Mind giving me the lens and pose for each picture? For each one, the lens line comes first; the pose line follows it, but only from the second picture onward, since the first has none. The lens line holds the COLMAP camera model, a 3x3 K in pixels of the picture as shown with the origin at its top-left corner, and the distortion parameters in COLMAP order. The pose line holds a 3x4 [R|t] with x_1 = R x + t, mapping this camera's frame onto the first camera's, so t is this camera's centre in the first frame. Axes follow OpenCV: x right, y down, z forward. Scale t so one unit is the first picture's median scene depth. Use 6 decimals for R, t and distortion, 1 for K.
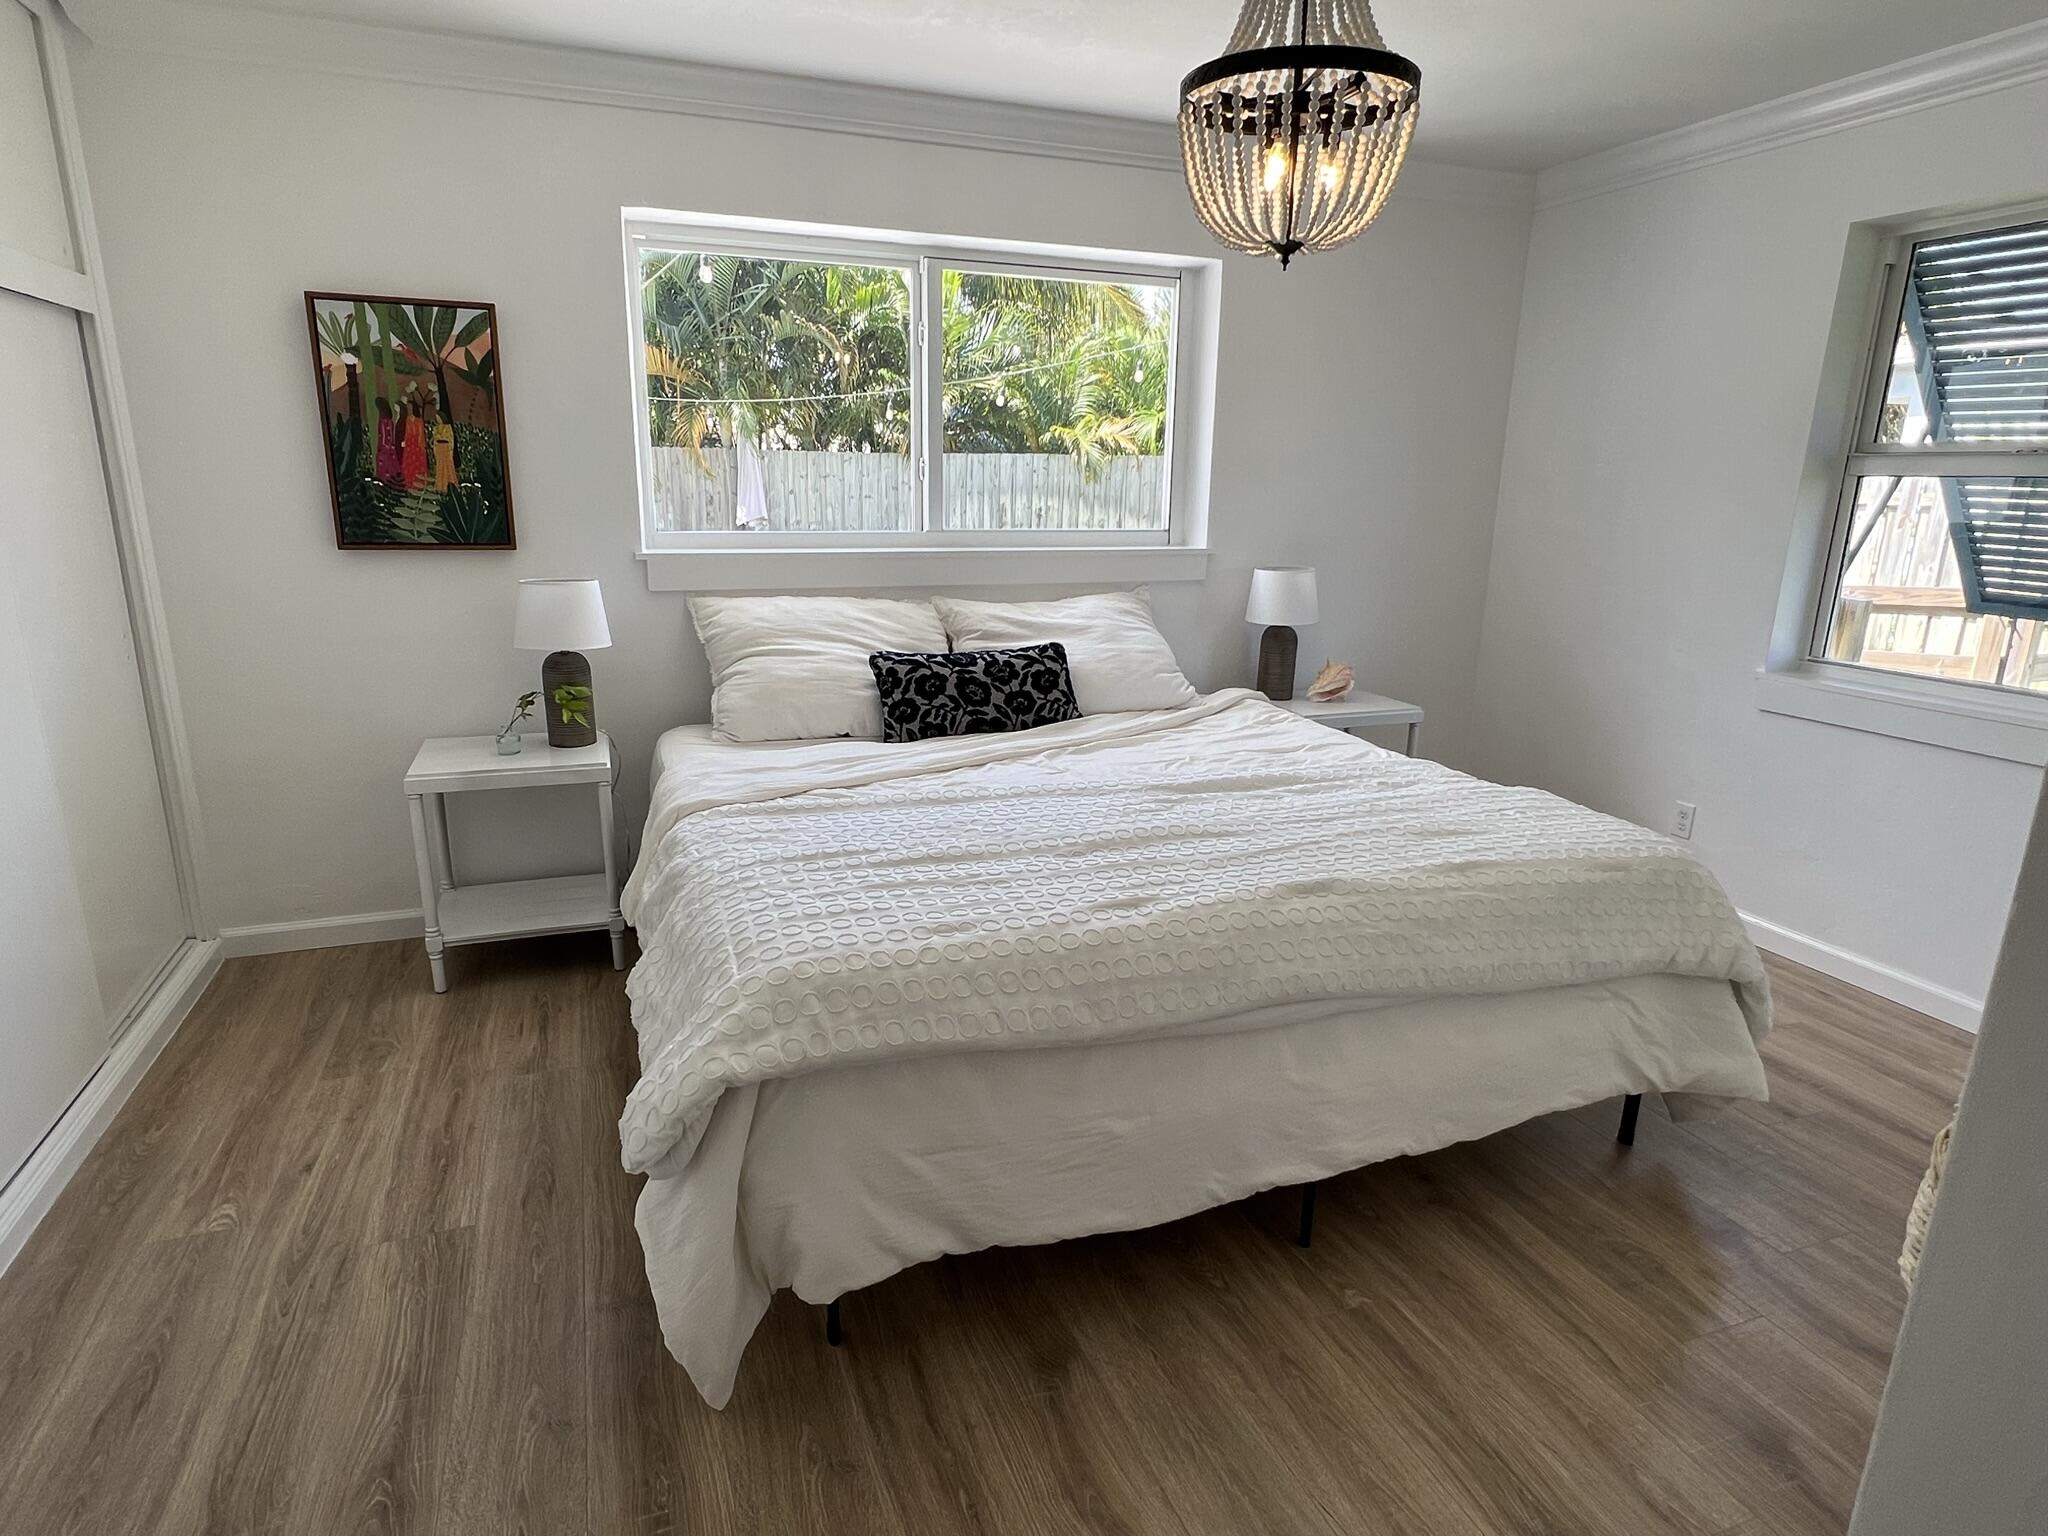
lens RADIAL K [[1135.2, 0, 1019.6], [0, 1135.2, 760.6], [0, 0, 1]] dist [0.004992, 0.000088]
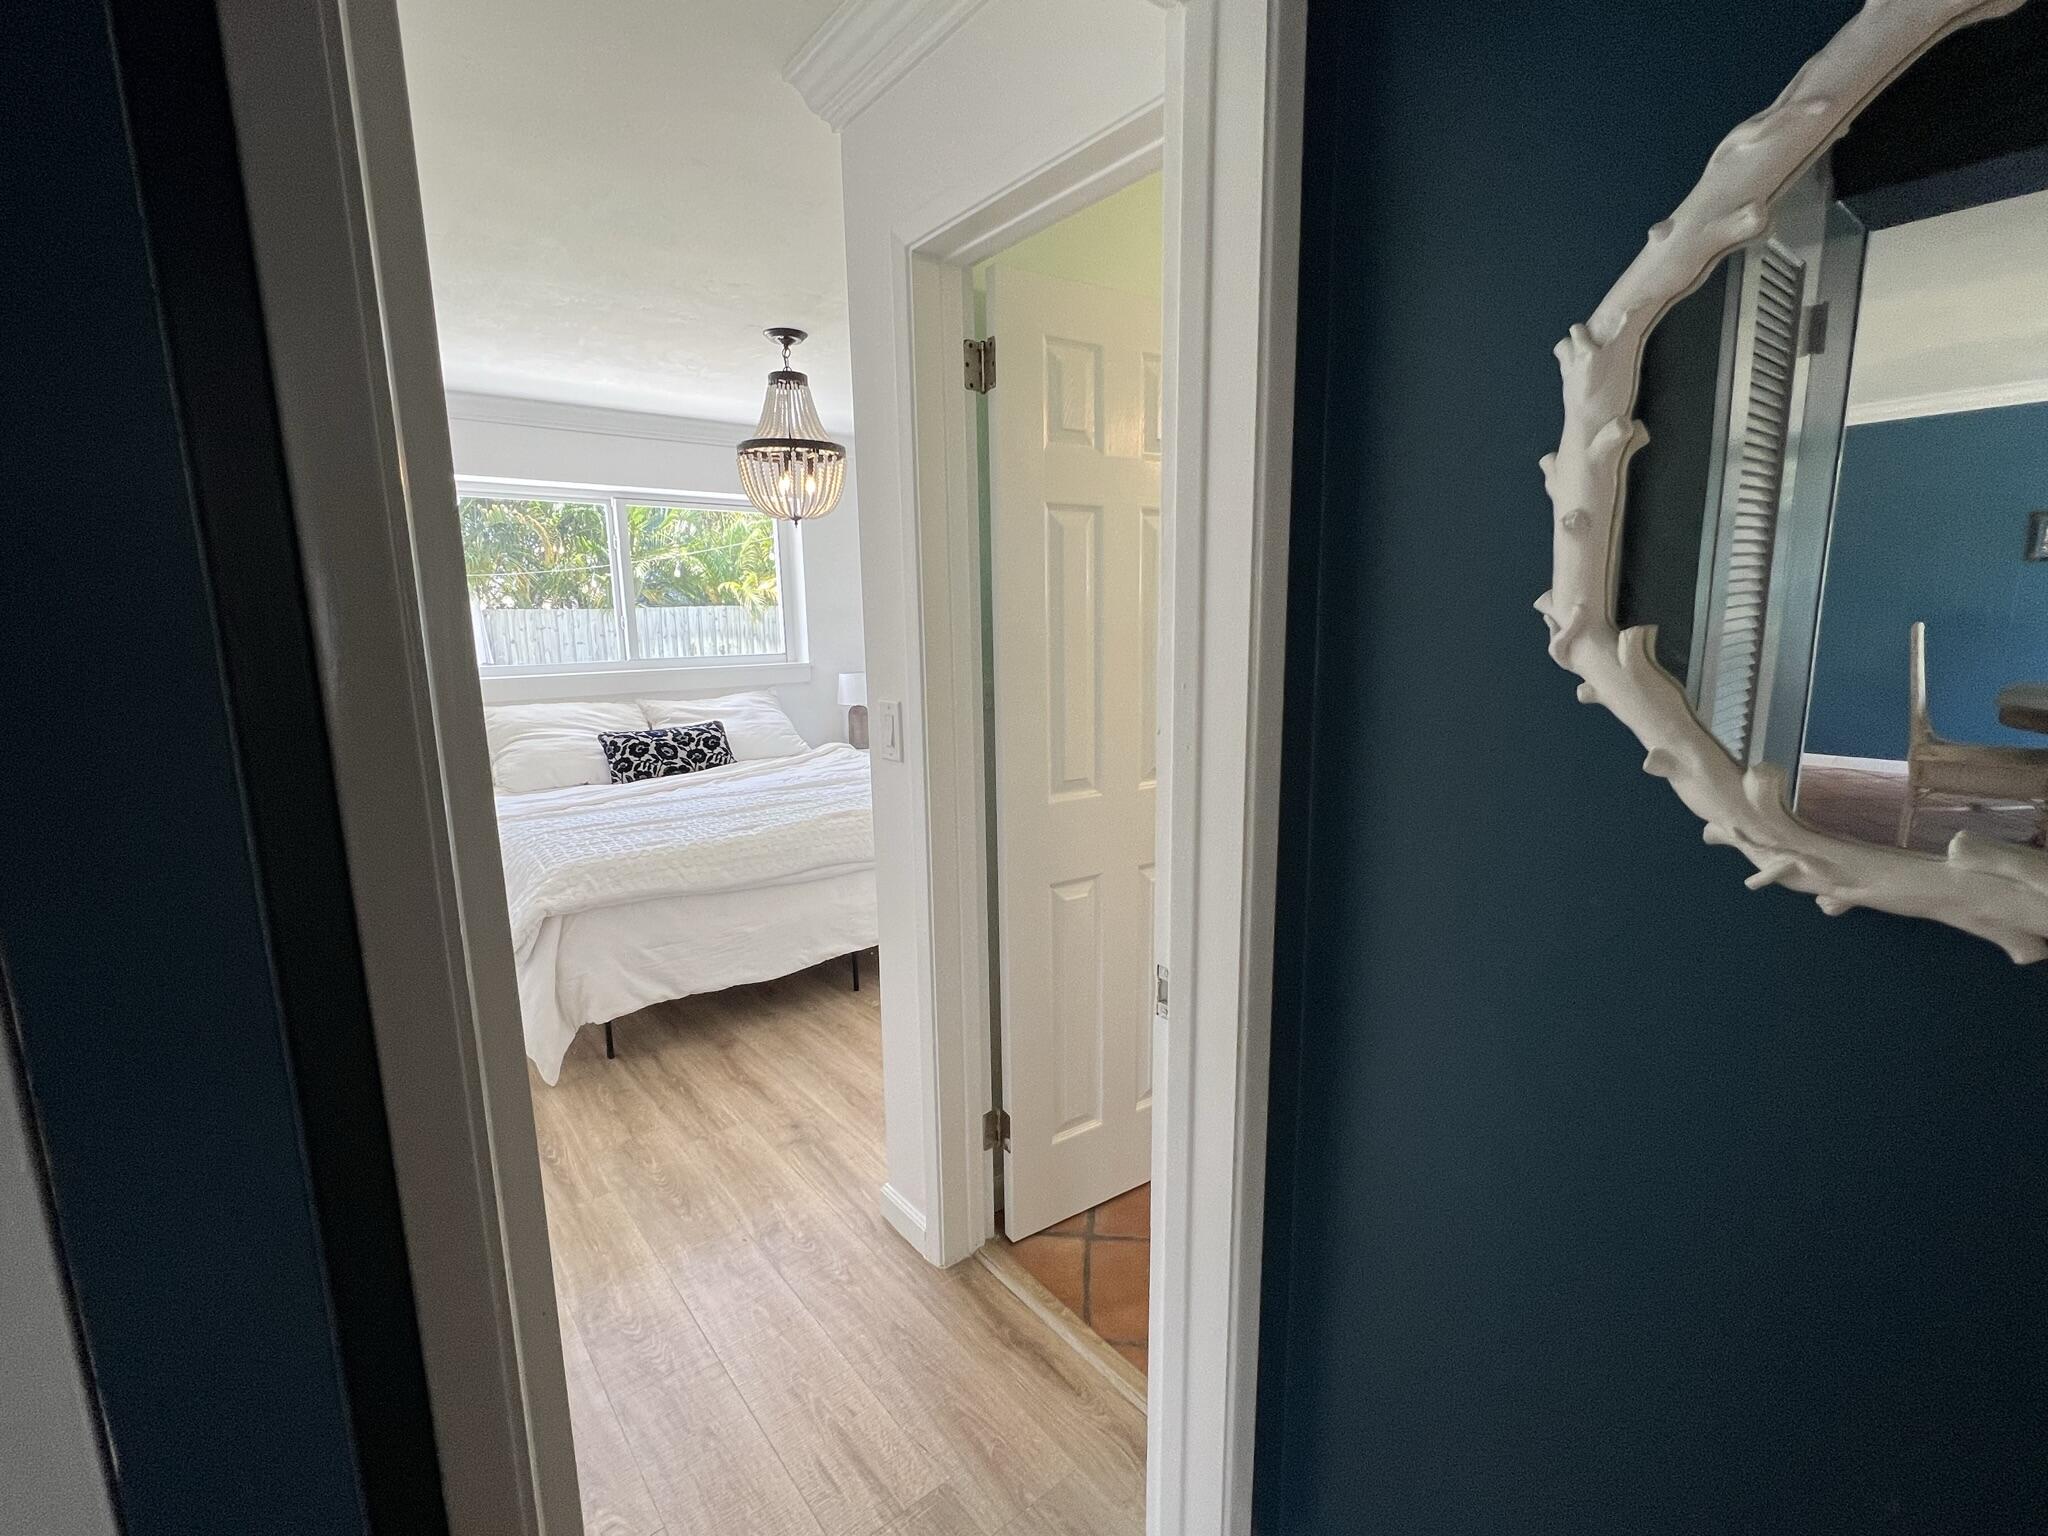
lens RADIAL K [[911.2, 0, 1019.9], [0, 911.2, 778.4], [0, 0, 1]] dist [-0.002015, 0.001244]
pose [[0.948559, -0.087652, 0.304226, 0.041922], [0.108606, 0.992691, -0.052617, 0.107637], [-0.297390, 0.082951, 0.951146, -0.442340]]
